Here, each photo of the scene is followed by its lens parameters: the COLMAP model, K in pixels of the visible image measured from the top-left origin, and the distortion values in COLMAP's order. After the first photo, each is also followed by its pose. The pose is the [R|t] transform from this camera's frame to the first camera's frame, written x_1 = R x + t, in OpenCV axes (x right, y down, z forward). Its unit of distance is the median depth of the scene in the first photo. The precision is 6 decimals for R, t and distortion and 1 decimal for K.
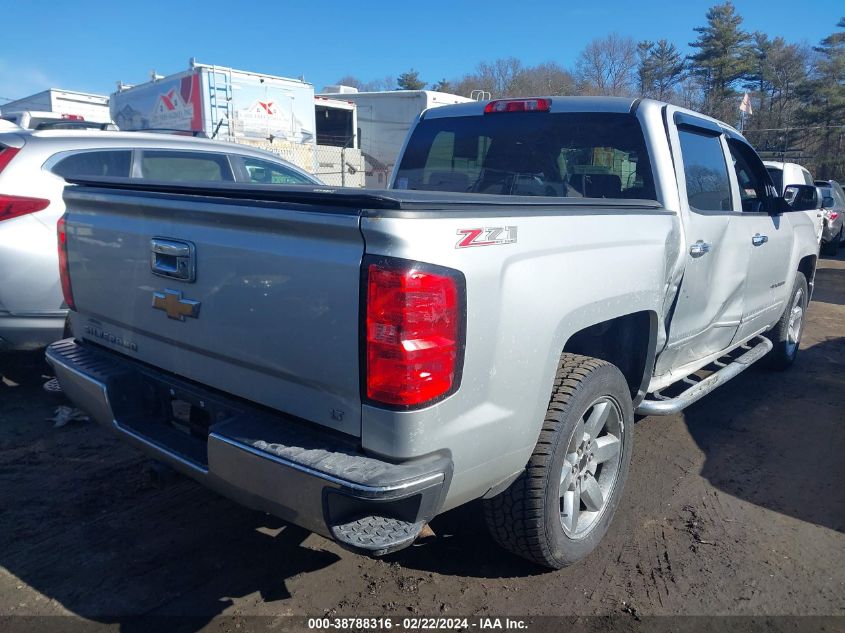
lens RADIAL K [[676.9, 0, 427.2], [0, 676.9, 318.1], [0, 0, 1]] dist [0.033017, -0.036845]
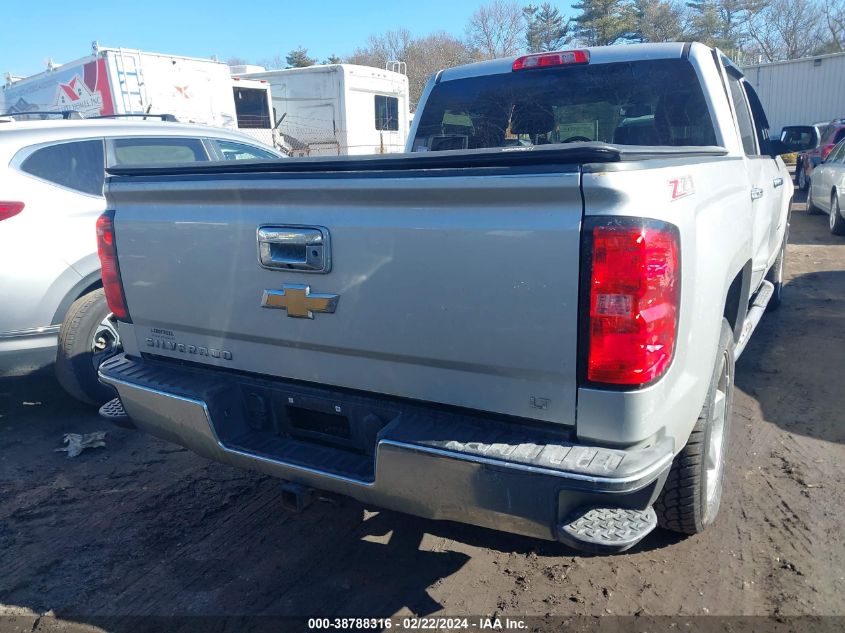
lens RADIAL K [[676.9, 0, 421.0], [0, 676.9, 318.0], [0, 0, 1]] dist [0.033017, -0.036845]
pose [[0.986304, -0.106124, 0.126264, -0.230768], [0.101956, 0.994022, 0.039047, -0.010896], [-0.129653, -0.025638, 0.991228, 0.083595]]
